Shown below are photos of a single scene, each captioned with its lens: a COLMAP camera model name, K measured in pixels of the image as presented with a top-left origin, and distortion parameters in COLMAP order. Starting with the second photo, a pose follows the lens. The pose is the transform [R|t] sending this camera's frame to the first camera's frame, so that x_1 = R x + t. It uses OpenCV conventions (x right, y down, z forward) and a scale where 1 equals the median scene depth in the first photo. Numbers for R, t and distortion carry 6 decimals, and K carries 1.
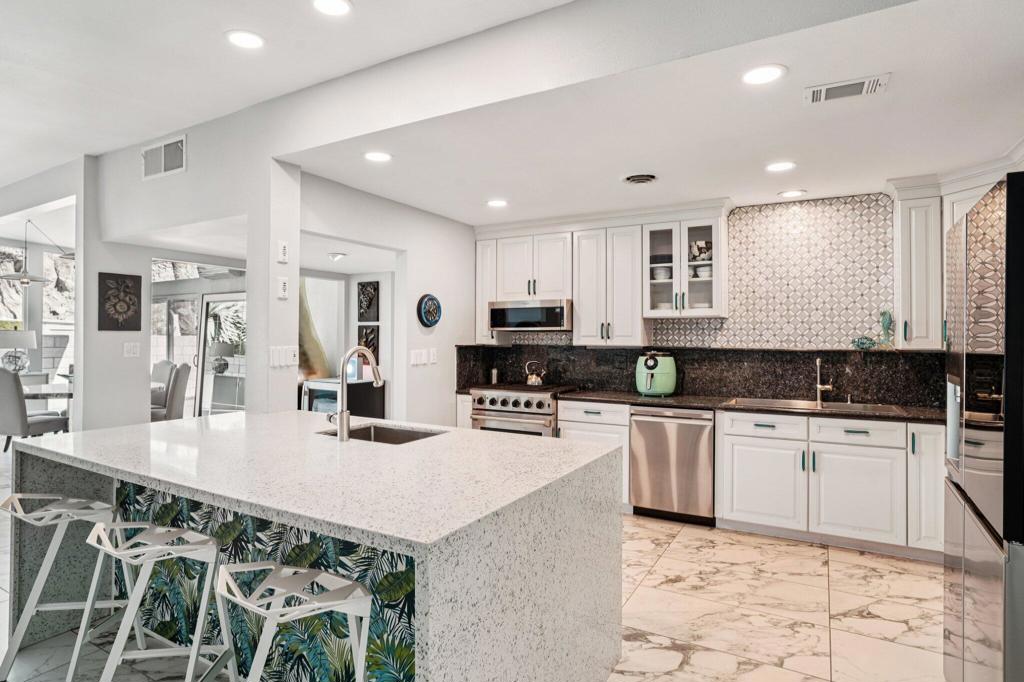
lens RADIAL K [[553.6, 0, 514.1], [0, 553.6, 338.2], [0, 0, 1]] dist [-0.002547, -0.000246]
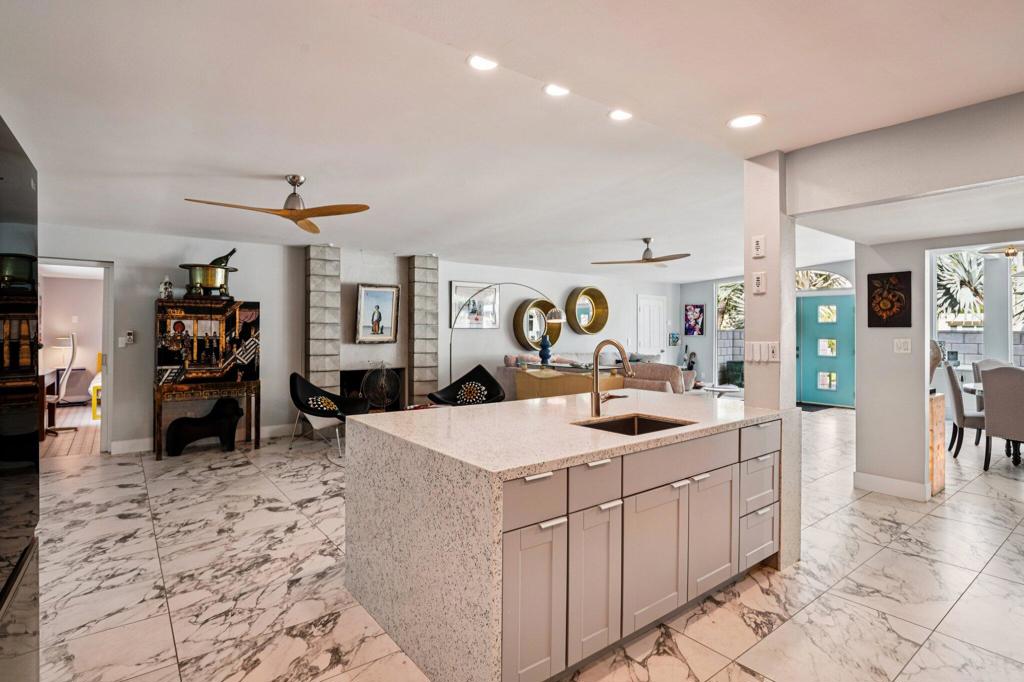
lens RADIAL K [[505.3, 0, 515.0], [0, 505.3, 335.3], [0, 0, 1]] dist [0.000474, 0.000063]
pose [[-0.373669, 0.002787, -0.927558, 0.442247], [-0.000251, 0.999995, 0.003106, -0.001265], [0.927562, 0.001393, -0.373667, 0.723788]]
